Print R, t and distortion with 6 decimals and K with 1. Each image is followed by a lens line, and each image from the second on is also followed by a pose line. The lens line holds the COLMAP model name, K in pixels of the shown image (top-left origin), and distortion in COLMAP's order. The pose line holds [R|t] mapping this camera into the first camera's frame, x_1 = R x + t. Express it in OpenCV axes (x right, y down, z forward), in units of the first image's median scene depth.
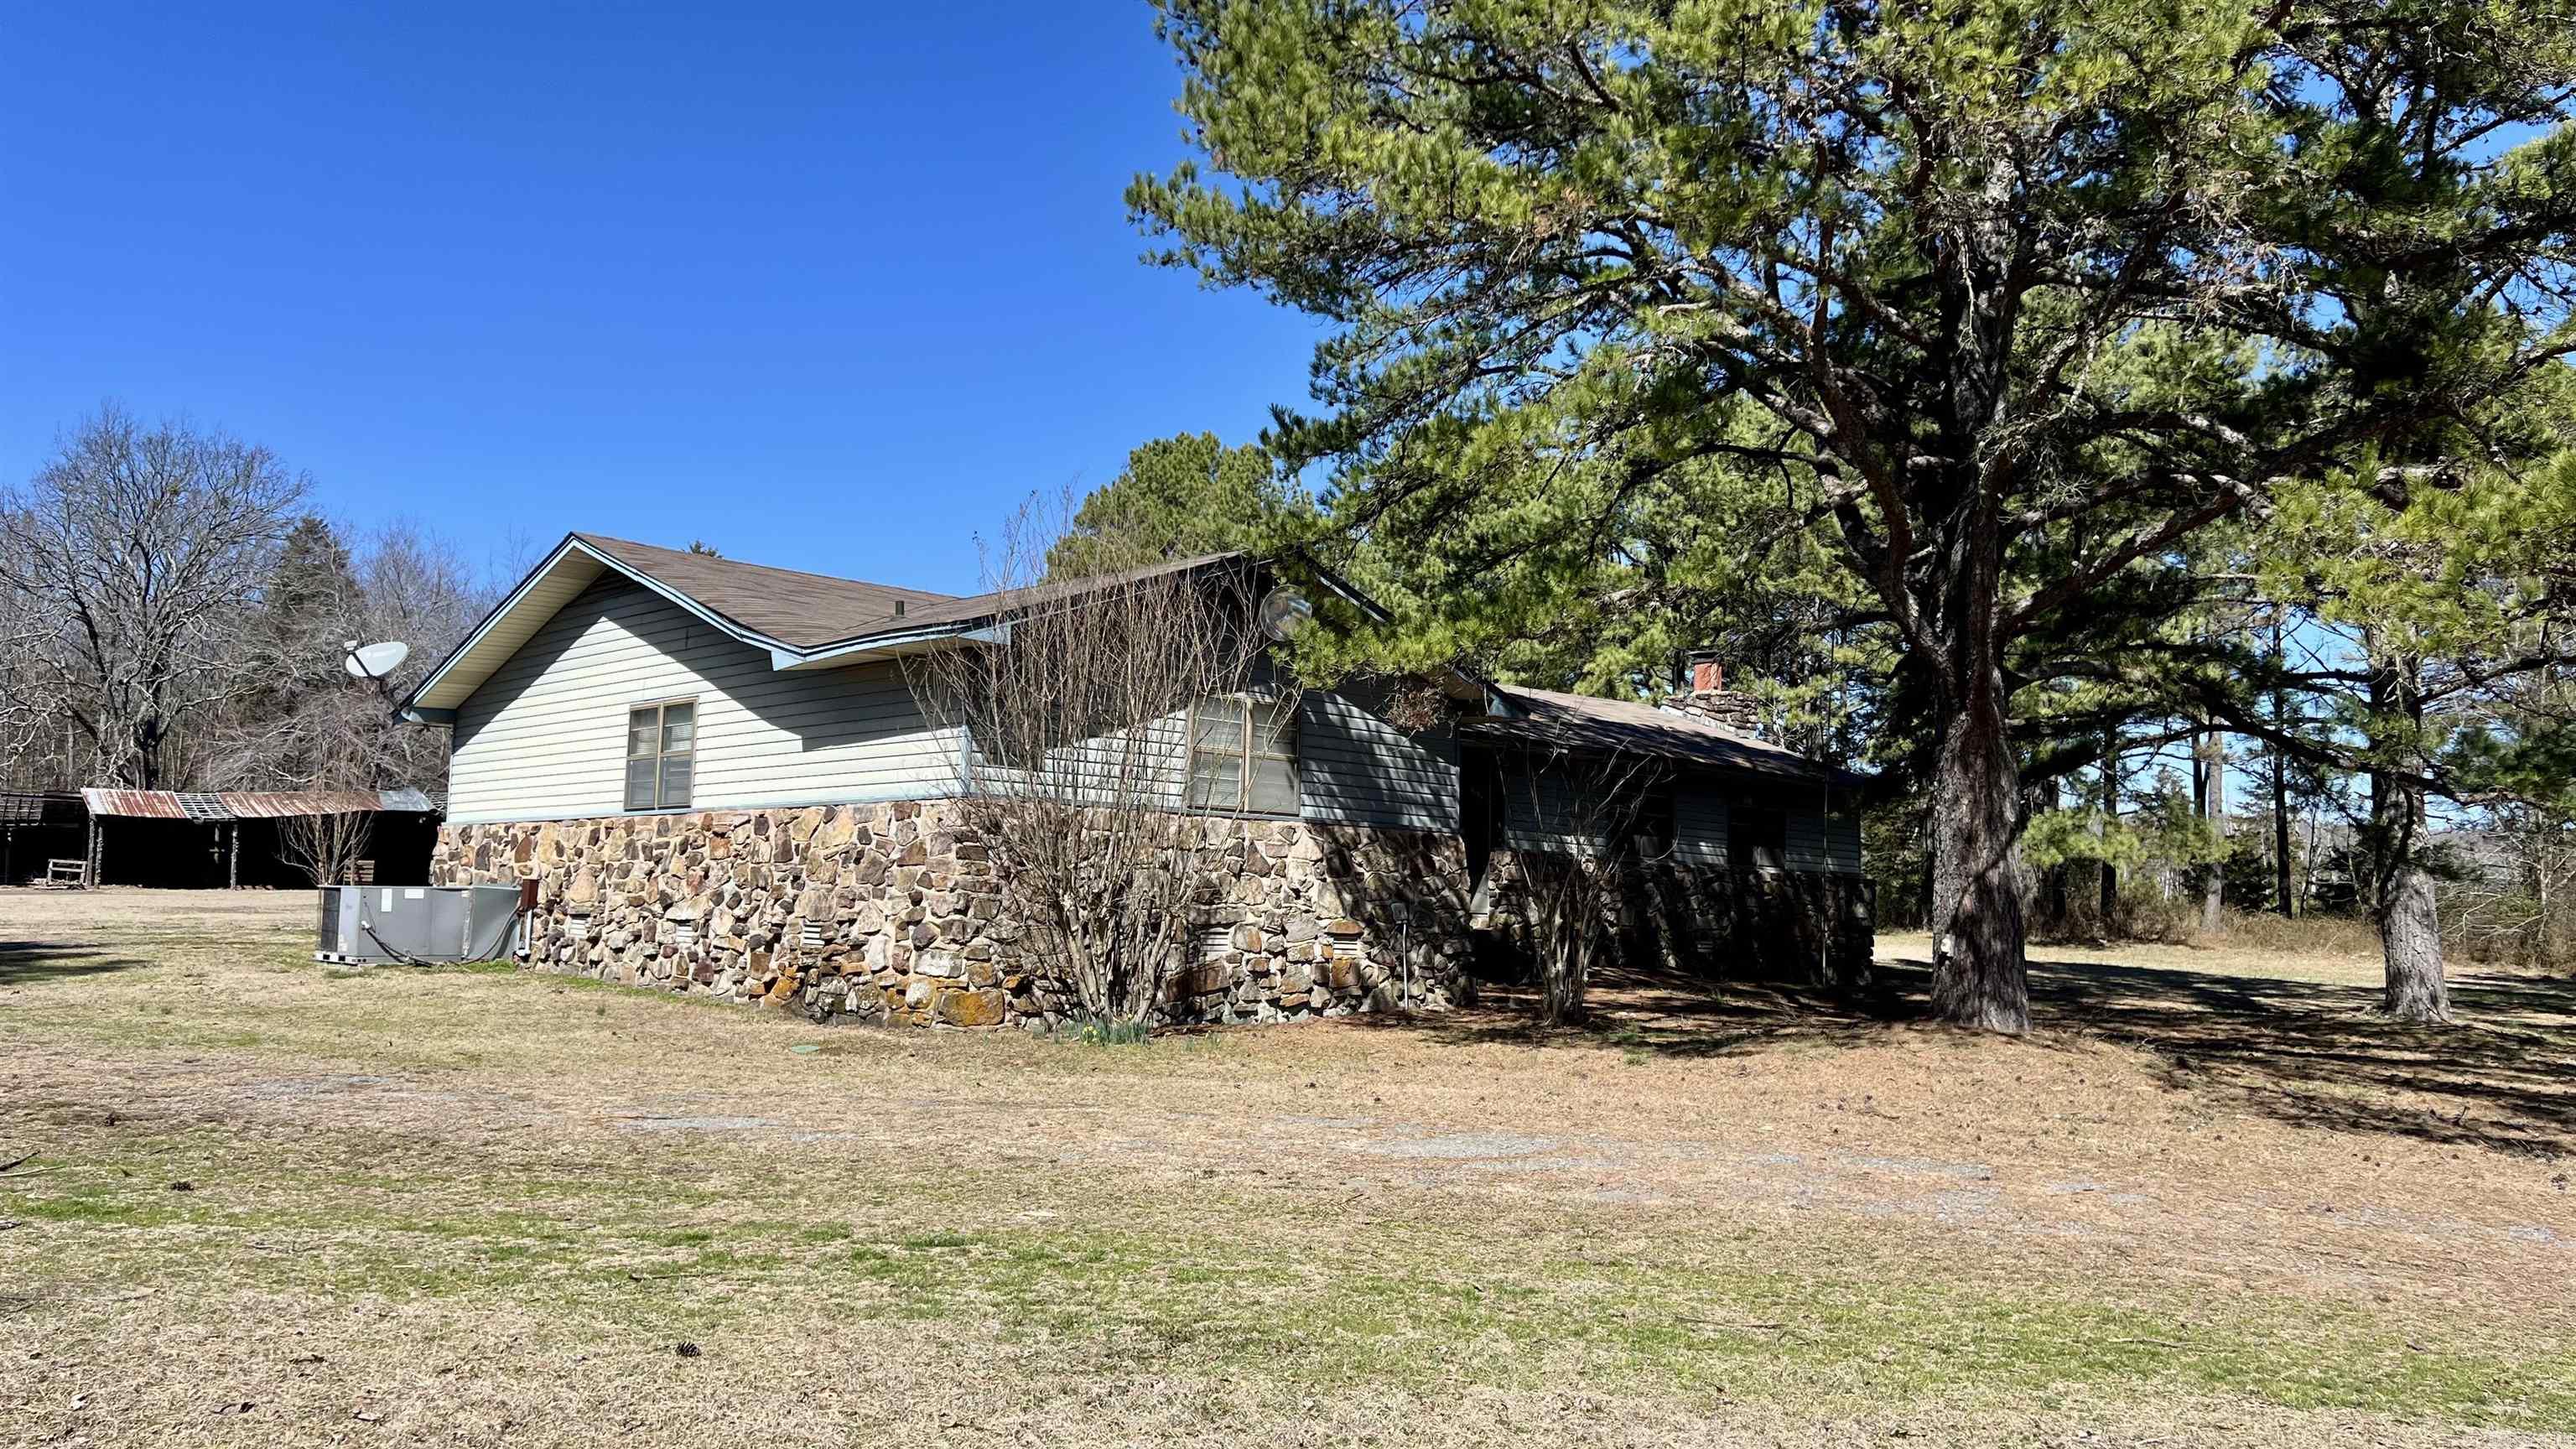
lens RADIAL K [[1983.7, 0, 1314.2], [0, 1983.7, 750.0], [0, 0, 1]] dist [0.102481, -0.170235]
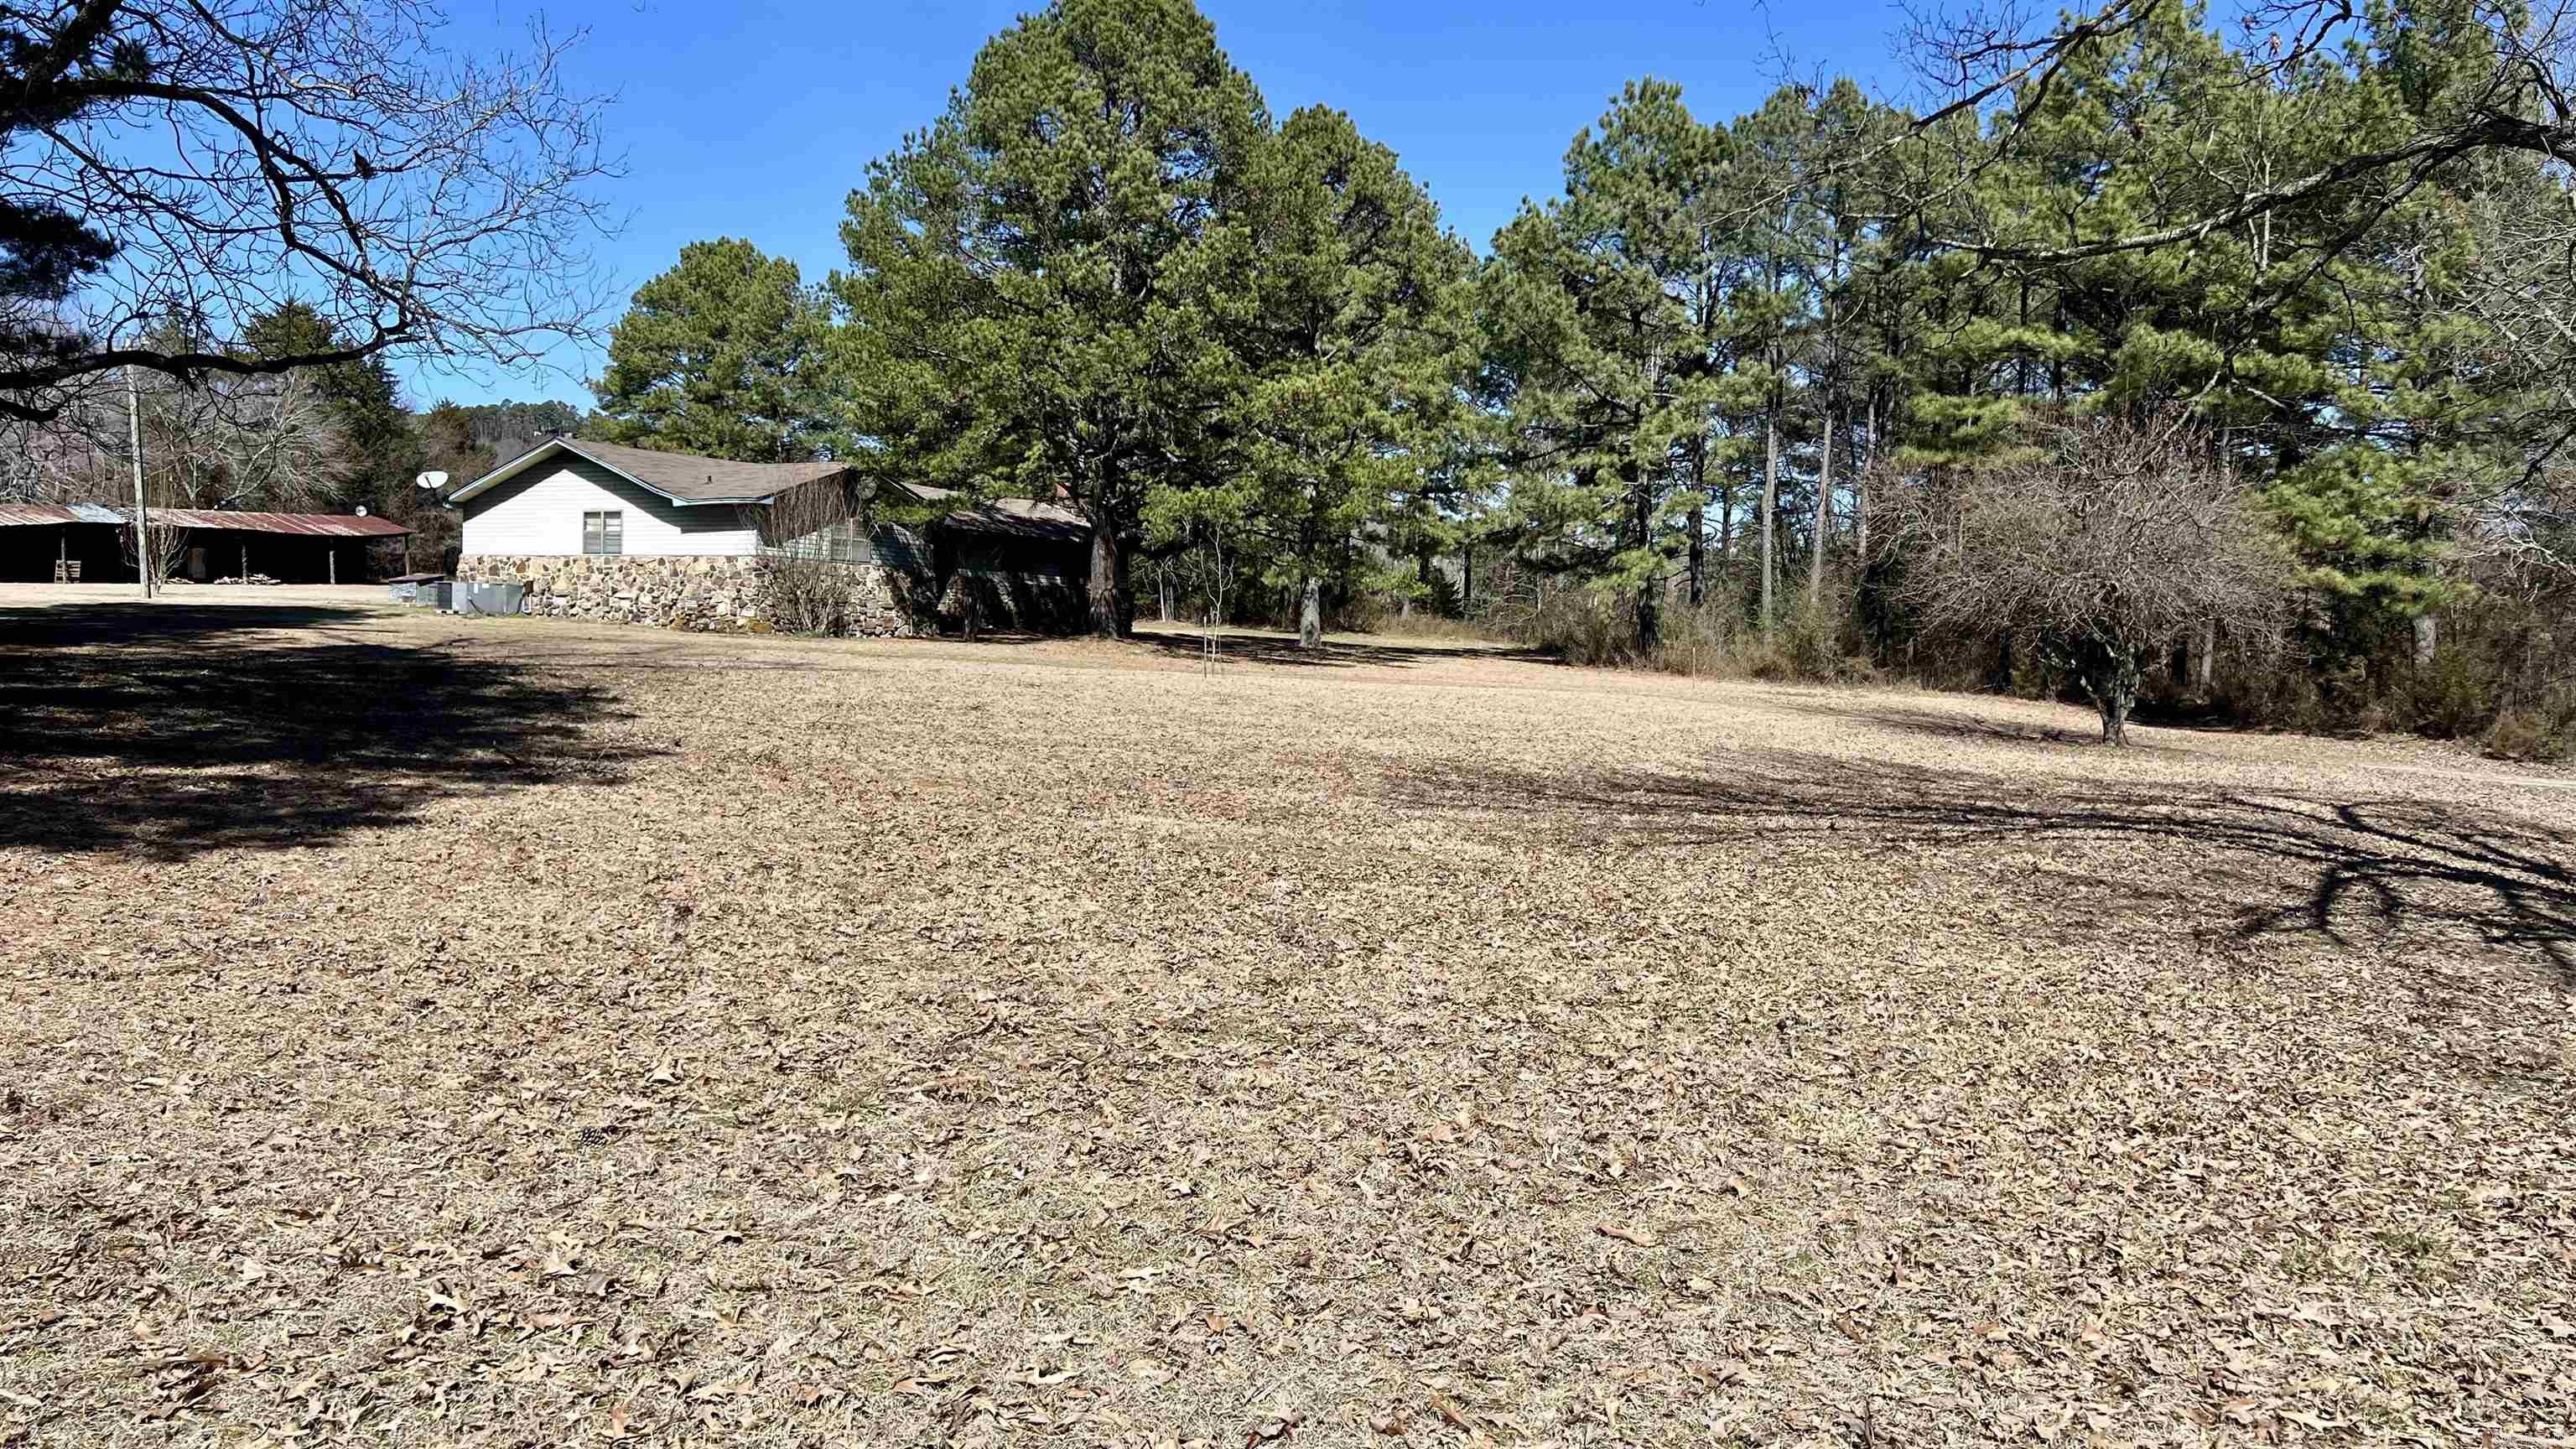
lens RADIAL K [[1983.7, 0, 1314.2], [0, 1983.7, 750.0], [0, 0, 1]] dist [0.102481, -0.170235]
pose [[0.968710, -0.006496, 0.248112, -0.100864], [-0.028837, 0.989942, 0.138505, -0.110862], [-0.246516, -0.141326, 0.958779, -1.834244]]
